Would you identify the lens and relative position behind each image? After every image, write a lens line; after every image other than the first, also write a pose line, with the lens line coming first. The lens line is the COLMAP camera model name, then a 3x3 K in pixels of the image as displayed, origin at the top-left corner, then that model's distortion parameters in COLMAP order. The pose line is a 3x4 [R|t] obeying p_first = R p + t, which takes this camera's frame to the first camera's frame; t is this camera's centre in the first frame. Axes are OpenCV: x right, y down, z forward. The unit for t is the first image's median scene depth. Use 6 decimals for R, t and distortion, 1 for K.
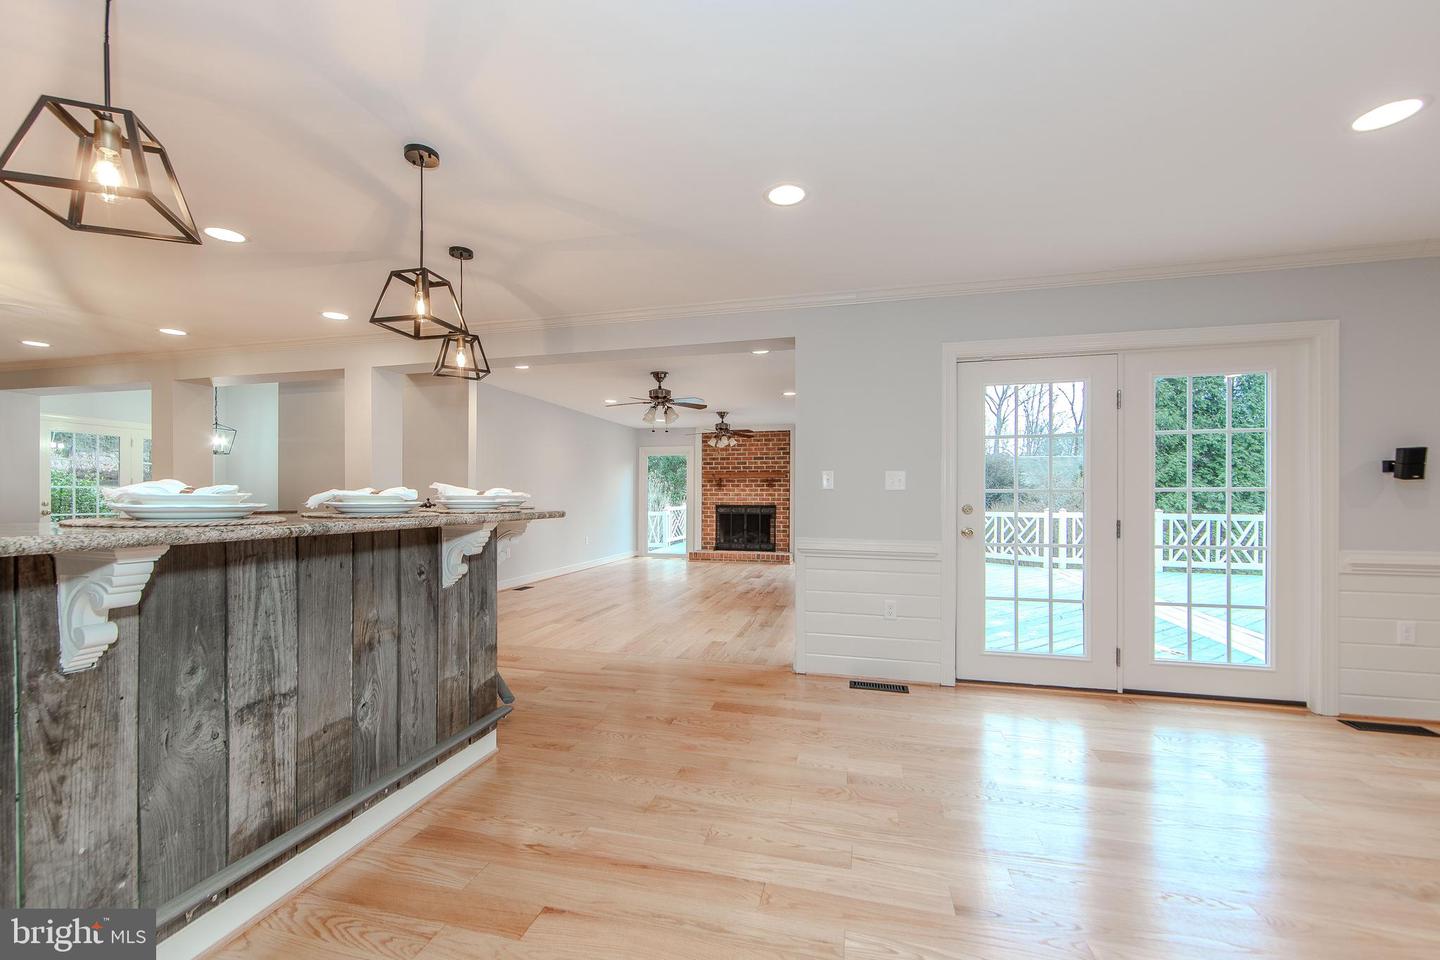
lens RADIAL K [[577.3, 0, 711.9], [0, 577.3, 496.3], [0, 0, 1]] dist [-0.000567, -0.000574]
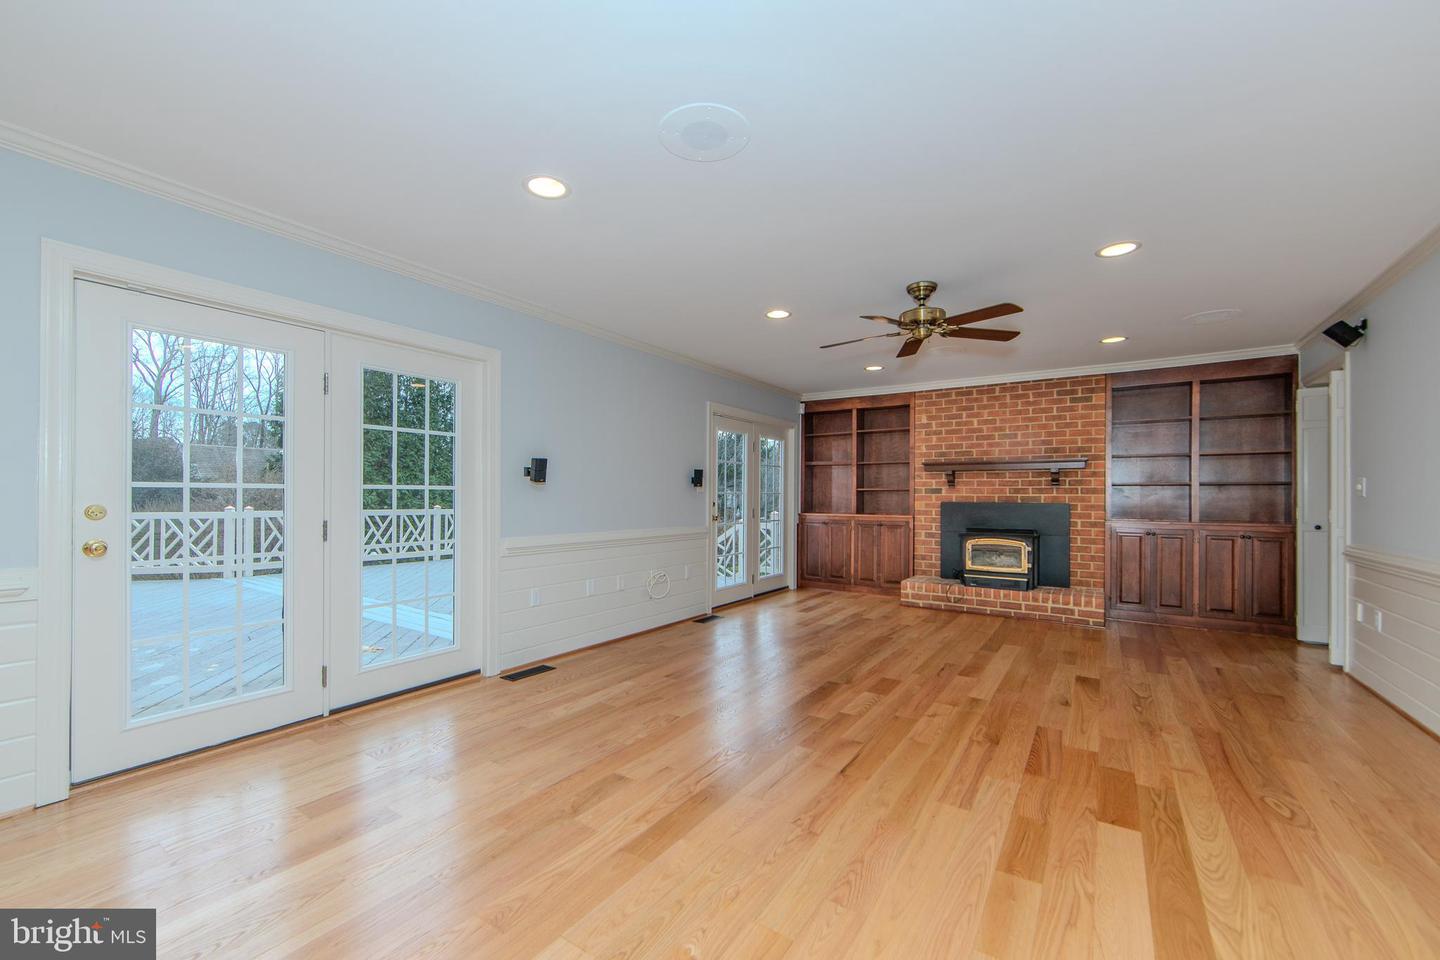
lens RADIAL K [[577.3, 0, 711.9], [0, 577.3, 496.3], [0, 0, 1]] dist [-0.000567, -0.000574]
pose [[0.337166, 0.000467, 0.941445, 0.076293], [-0.006159, 0.999980, 0.001709, -0.000911], [-0.941425, -0.006375, 0.337162, 0.151408]]
